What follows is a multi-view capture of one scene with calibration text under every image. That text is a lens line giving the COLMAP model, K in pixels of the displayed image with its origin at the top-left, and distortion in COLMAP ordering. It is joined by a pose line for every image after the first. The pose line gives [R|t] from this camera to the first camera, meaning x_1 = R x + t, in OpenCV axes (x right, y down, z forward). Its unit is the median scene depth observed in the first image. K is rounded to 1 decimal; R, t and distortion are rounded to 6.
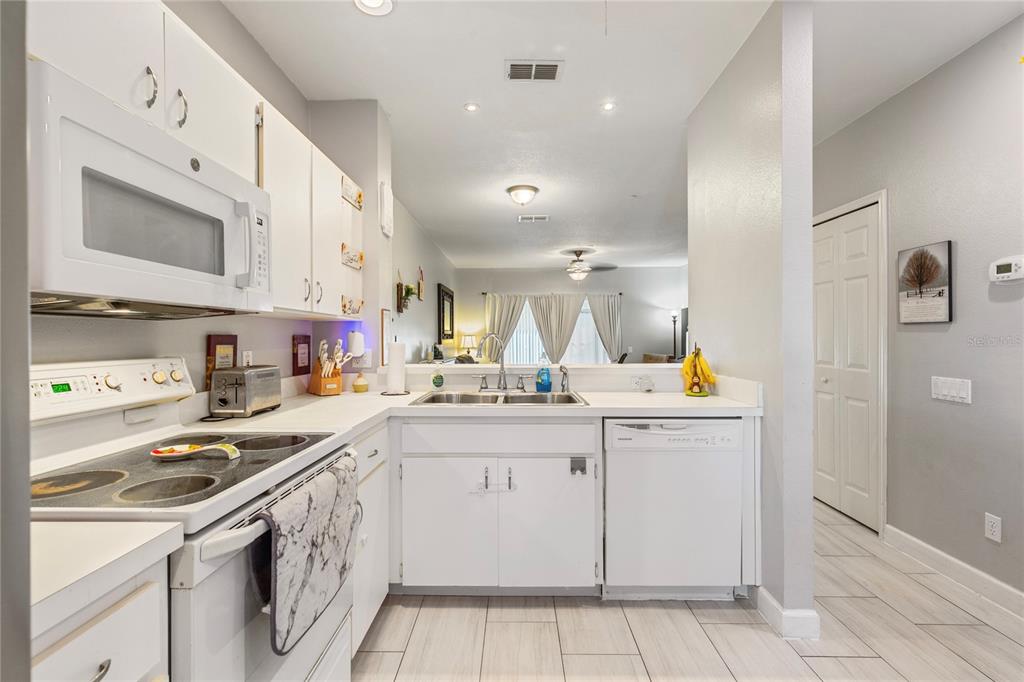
lens RADIAL K [[458.7, 0, 509.5], [0, 458.7, 336.9], [0, 0, 1]] dist [0.001343, -0.000661]
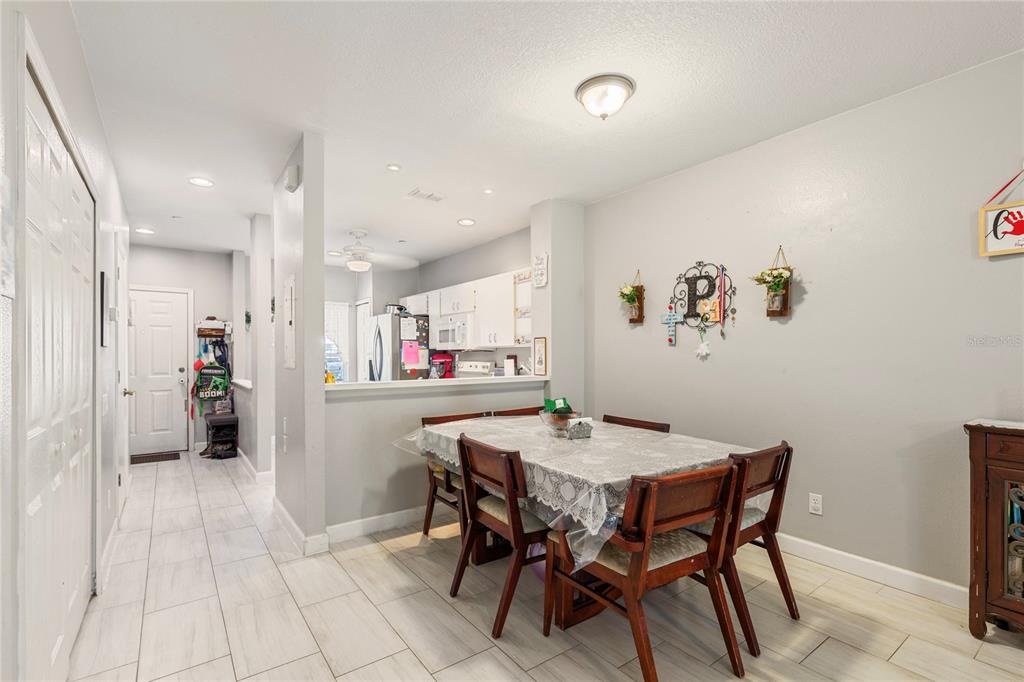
lens RADIAL K [[478.3, 0, 510.2], [0, 478.3, 356.0], [0, 0, 1]] dist [0.000280, -0.000073]
pose [[-0.800838, 0.006164, -0.598849, 0.989563], [0.005193, 0.999981, 0.003349, -0.009733], [0.598859, -0.000428, -0.800855, 2.971913]]
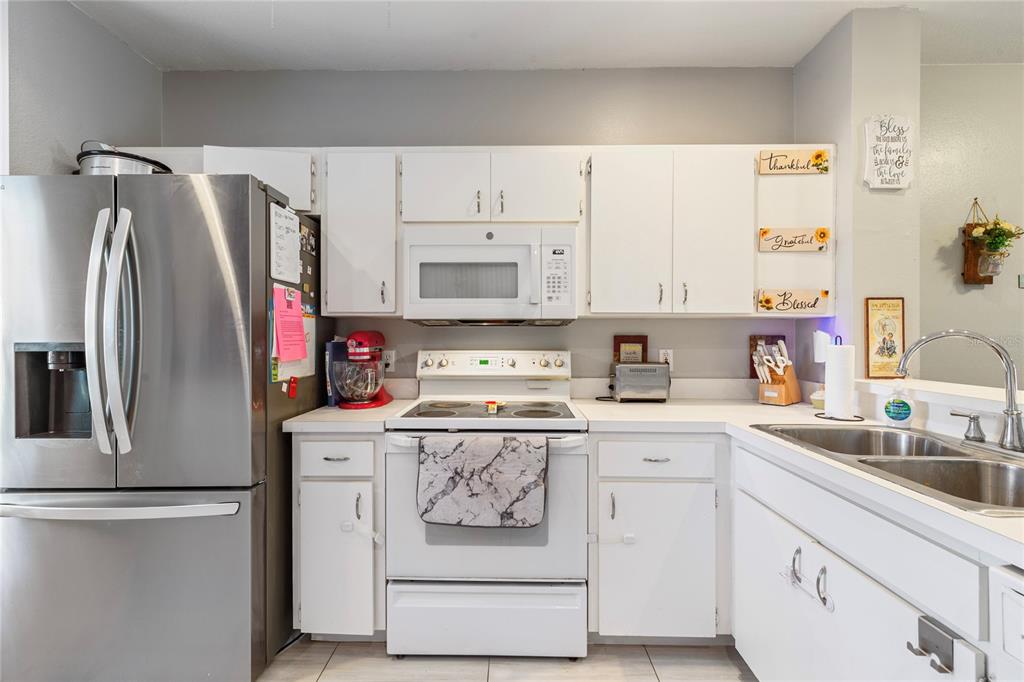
lens RADIAL K [[458.7, 0, 509.5], [0, 458.7, 336.9], [0, 0, 1]] dist [0.001343, -0.000661]
pose [[0.006602, 0.004355, -0.999969, 0.567252], [-0.000750, 0.999990, 0.004350, -0.005335], [0.999978, 0.000722, 0.006605, 0.598599]]
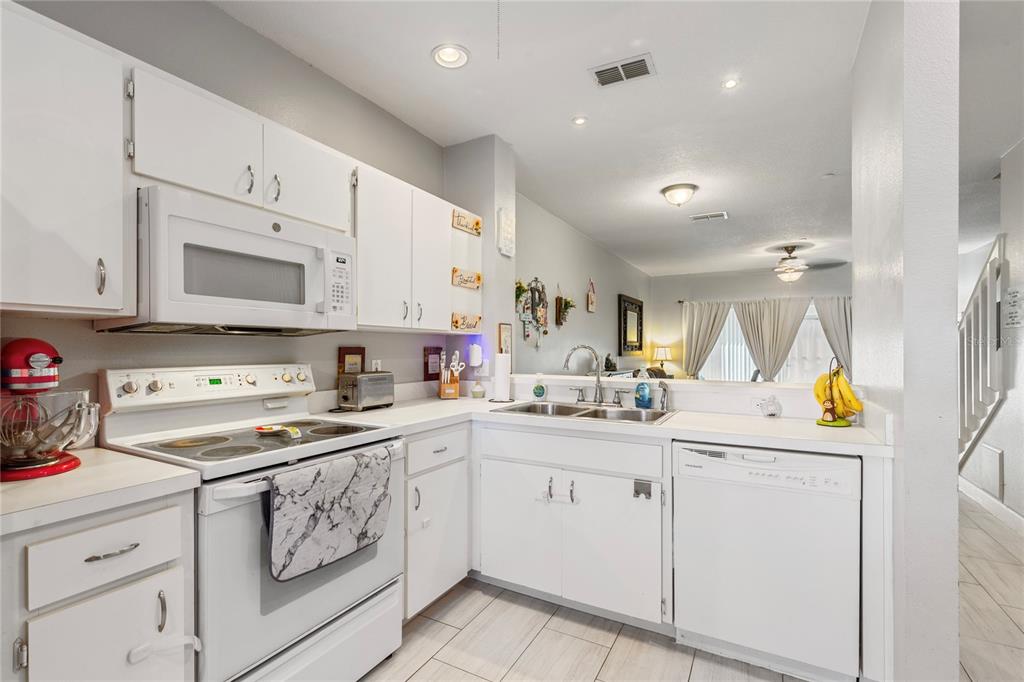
lens RADIAL K [[461.2, 0, 506.7], [0, 461.2, 346.9], [0, 0, 1]] dist [0.000941, -0.000062]
pose [[0.882424, 0.002365, -0.470449, 0.343202], [-0.003305, 0.999994, -0.001173, -0.004416], [0.470443, 0.002590, 0.882427, 0.045934]]
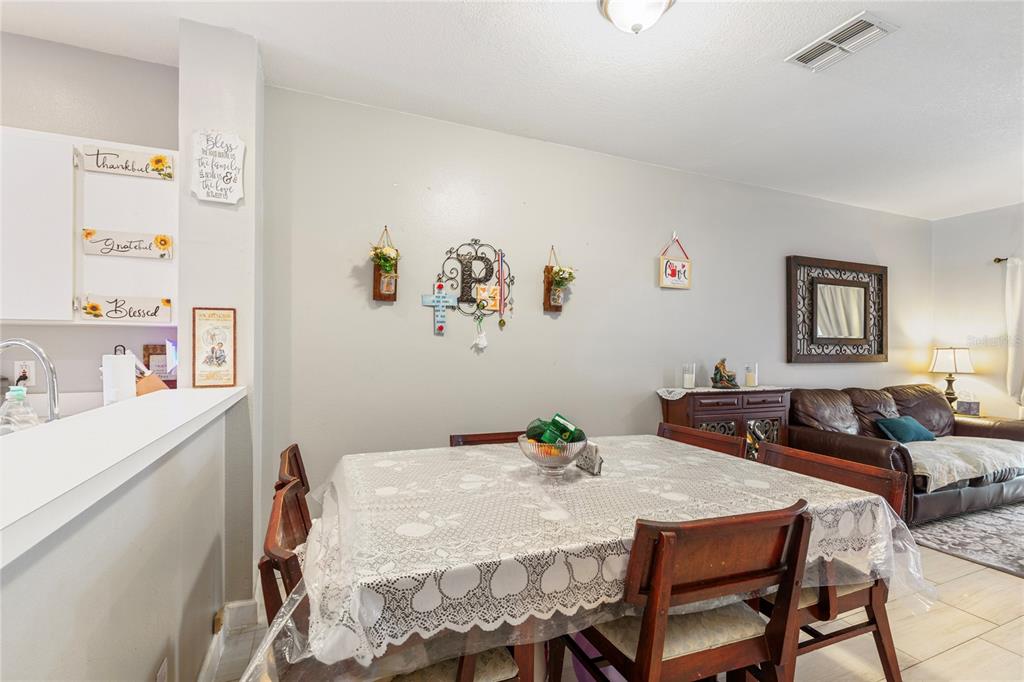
lens RADIAL K [[461.2, 0, 506.7], [0, 461.2, 346.9], [0, 0, 1]] dist [0.000941, -0.000062]
pose [[0.406479, 0.002721, -0.913656, 0.765276], [-0.007034, 0.999975, -0.000151, -0.005211], [0.913633, 0.006488, 0.406488, 1.540941]]
